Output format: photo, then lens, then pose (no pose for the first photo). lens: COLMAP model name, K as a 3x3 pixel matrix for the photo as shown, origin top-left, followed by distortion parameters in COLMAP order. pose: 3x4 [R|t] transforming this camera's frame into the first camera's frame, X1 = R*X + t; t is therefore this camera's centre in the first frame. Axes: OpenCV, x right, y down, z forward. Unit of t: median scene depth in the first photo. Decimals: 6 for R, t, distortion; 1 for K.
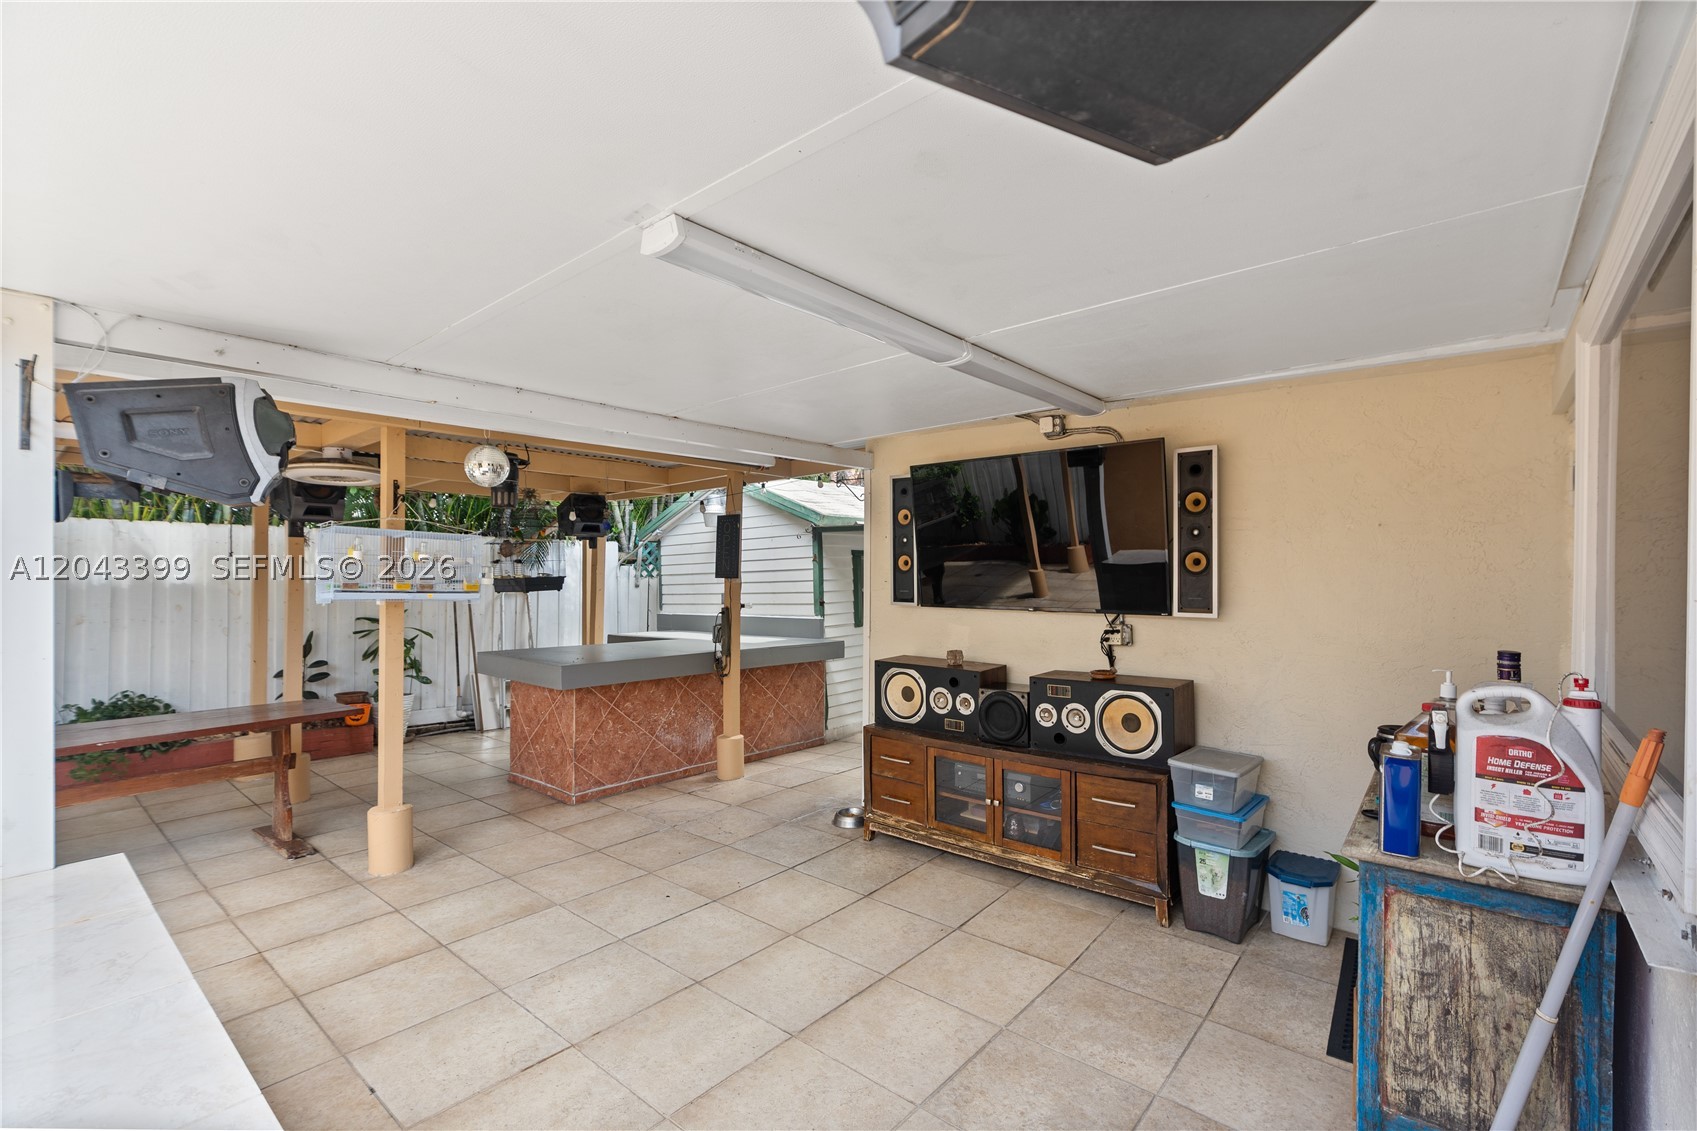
lens RADIAL K [[757.1, 0, 847.5], [0, 757.1, 570.2], [0, 0, 1]] dist [-0.010426, 0.004379]
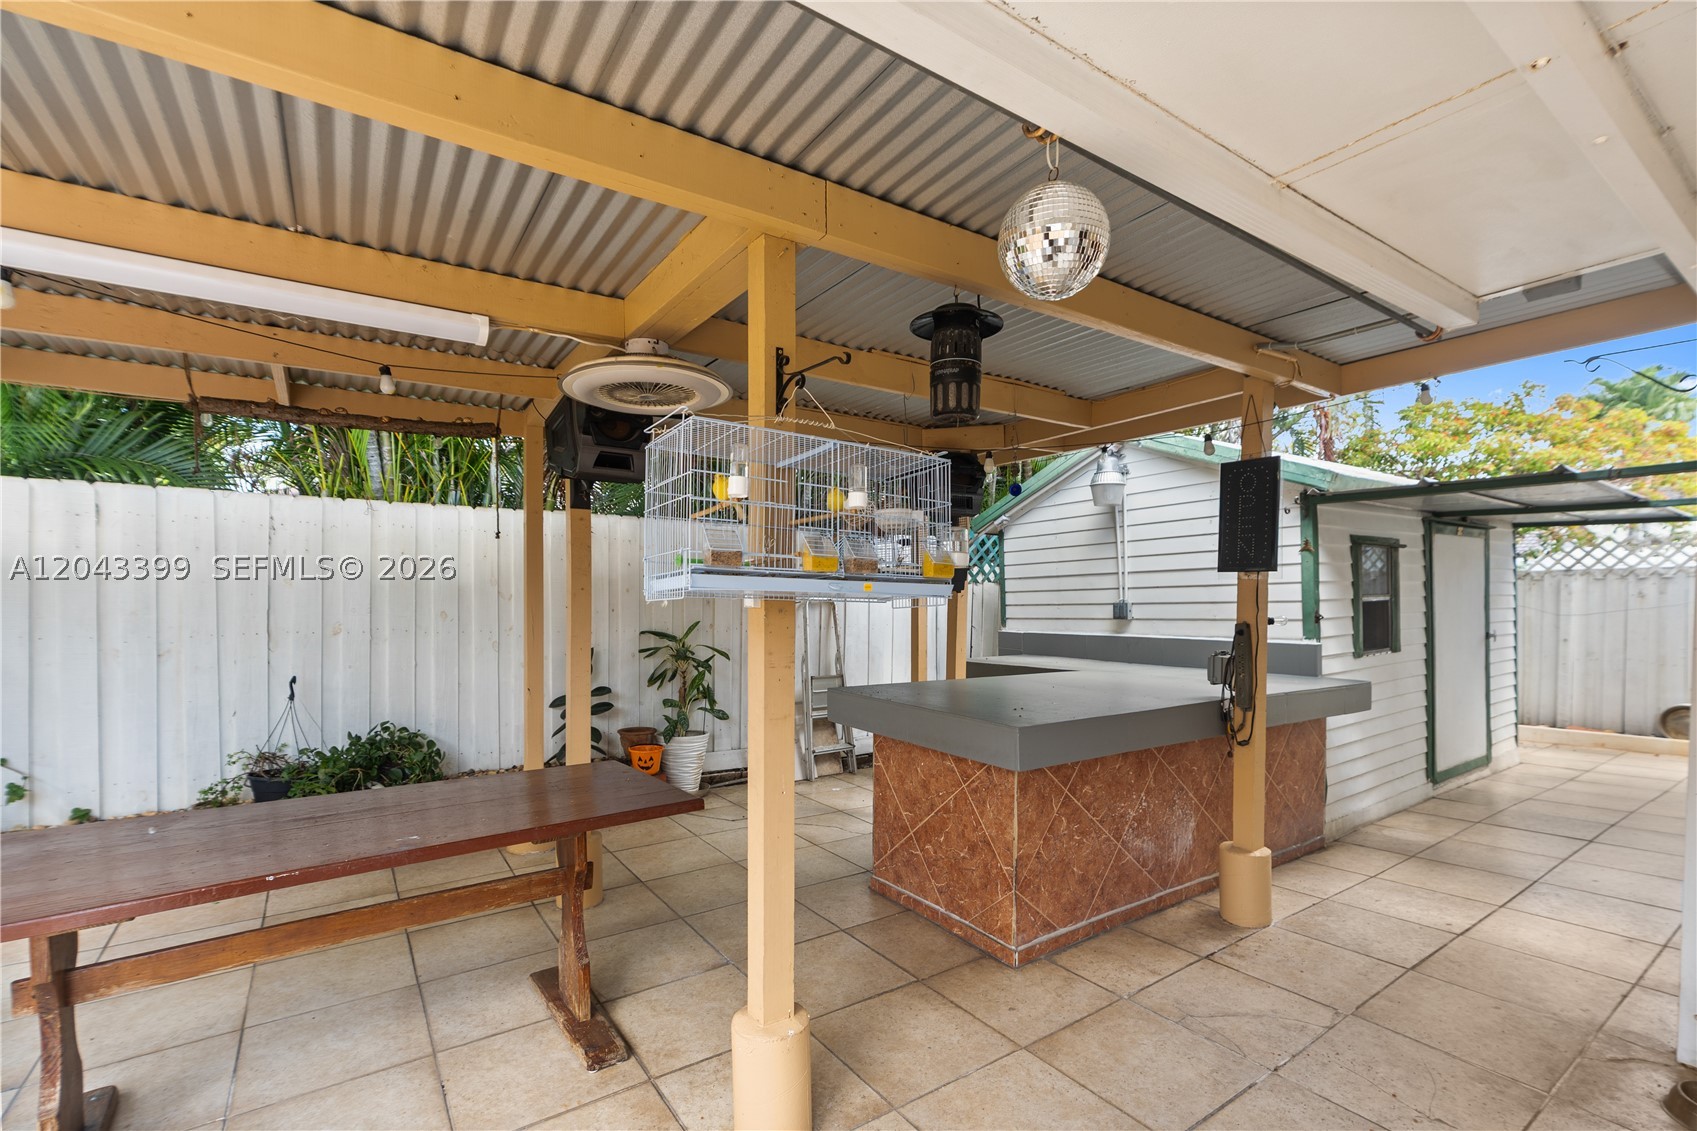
lens RADIAL K [[762.5, 0, 848.6], [0, 762.5, 607.7], [0, 0, 1]] dist [-0.005757, -0.000176]
pose [[0.965098, 0.007003, -0.261795, -0.419886], [-0.000302, 0.999671, 0.025630, 0.032646], [0.261889, -0.024656, 0.964783, 0.527619]]
